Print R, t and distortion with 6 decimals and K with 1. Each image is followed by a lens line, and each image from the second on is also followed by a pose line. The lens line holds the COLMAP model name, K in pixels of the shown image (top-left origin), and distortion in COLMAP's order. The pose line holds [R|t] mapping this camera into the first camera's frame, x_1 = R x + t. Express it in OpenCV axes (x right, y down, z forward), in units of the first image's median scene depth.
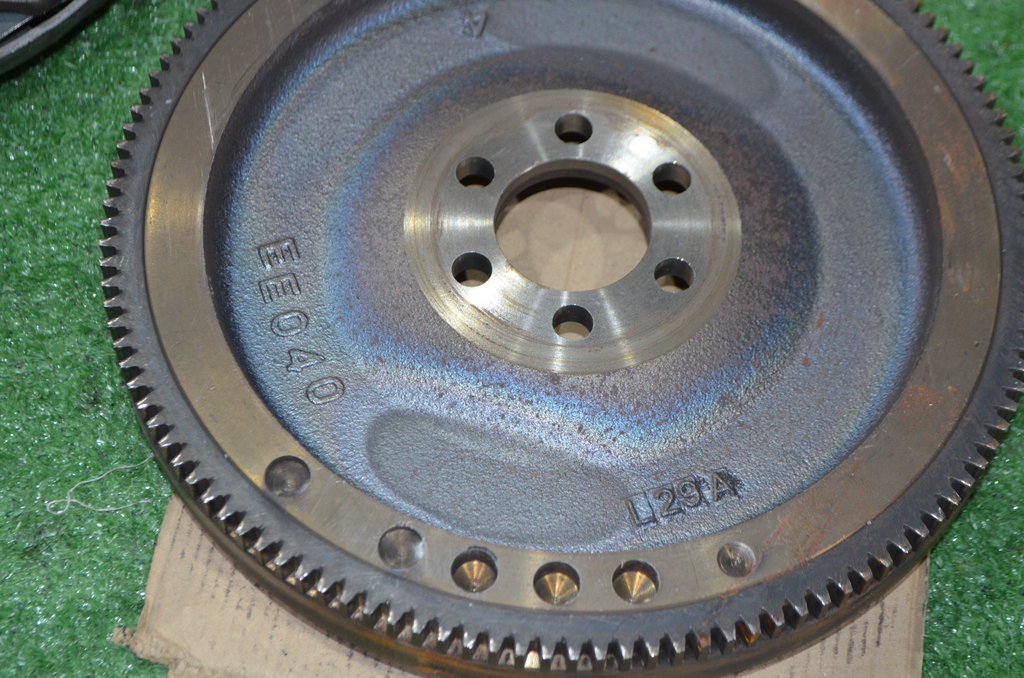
lens RADIAL K [[1940.5, 0, 512.0], [0, 1940.5, 339.0], [0, 0, 1]] dist [0.013553, 0.144912]
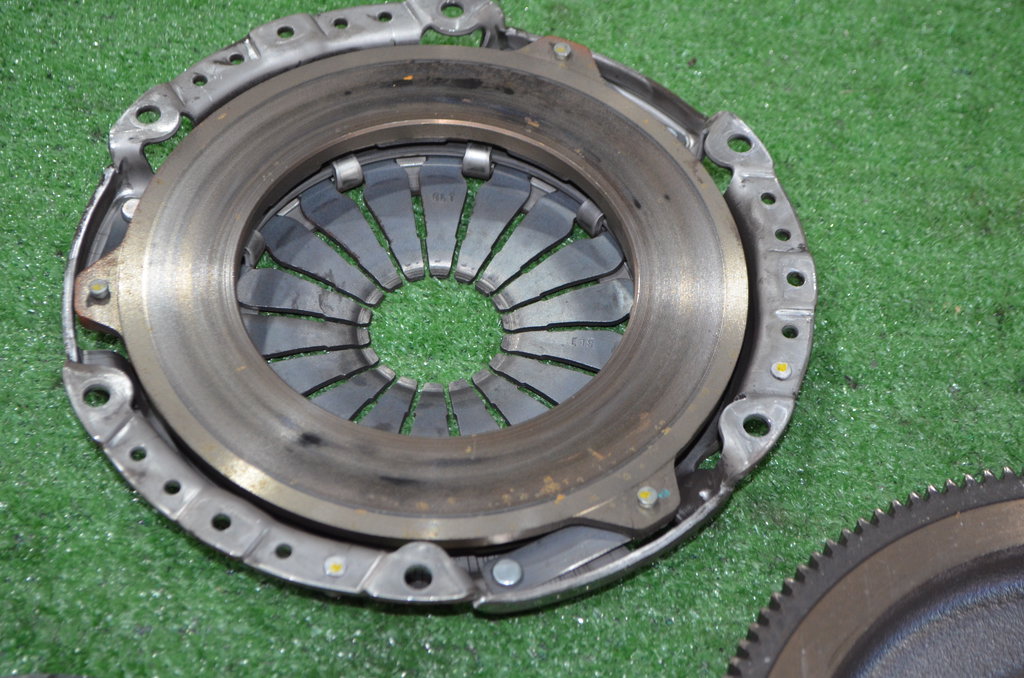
lens RADIAL K [[1940.5, 0, 512.0], [0, 1940.5, 339.0], [0, 0, 1]] dist [0.013553, 0.144912]
pose [[0.979682, 0.162628, -0.117371, -0.221299], [-0.178154, 0.974439, -0.136855, -0.126106], [0.092114, 0.154985, 0.983613, -0.043758]]
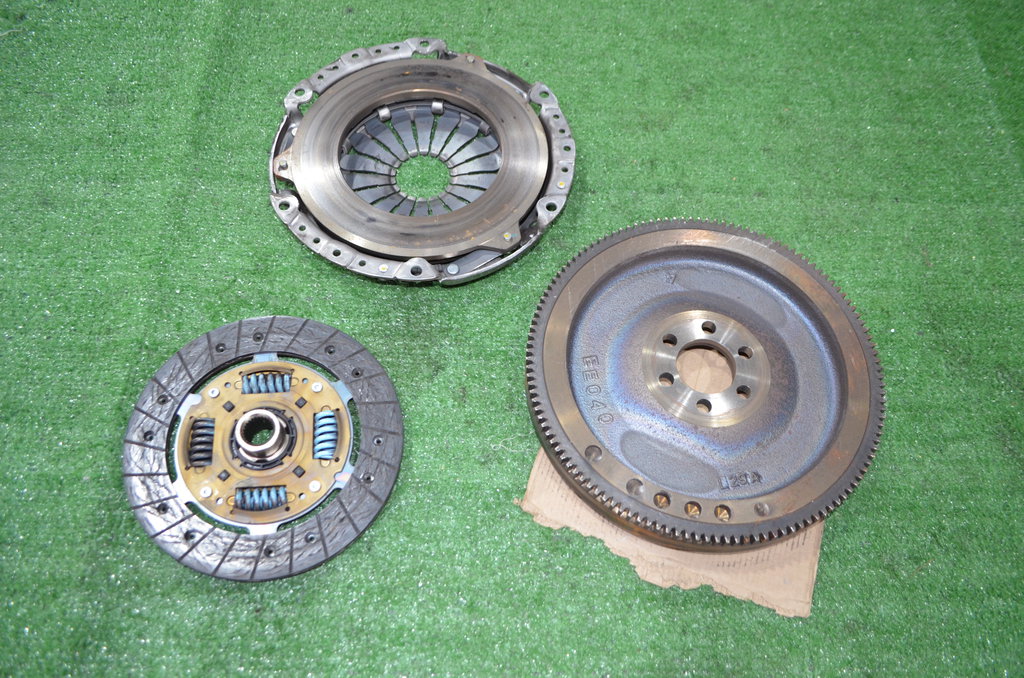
lens RADIAL K [[813.5, 0, 512.0], [0, 813.5, 339.0], [0, 0, 1]] dist [-0.078621, -0.000526]
pose [[0.989003, 0.135041, -0.060302, -0.165094], [-0.134501, 0.990829, 0.012944, -0.074680], [0.061497, -0.004691, 0.998096, -0.089193]]
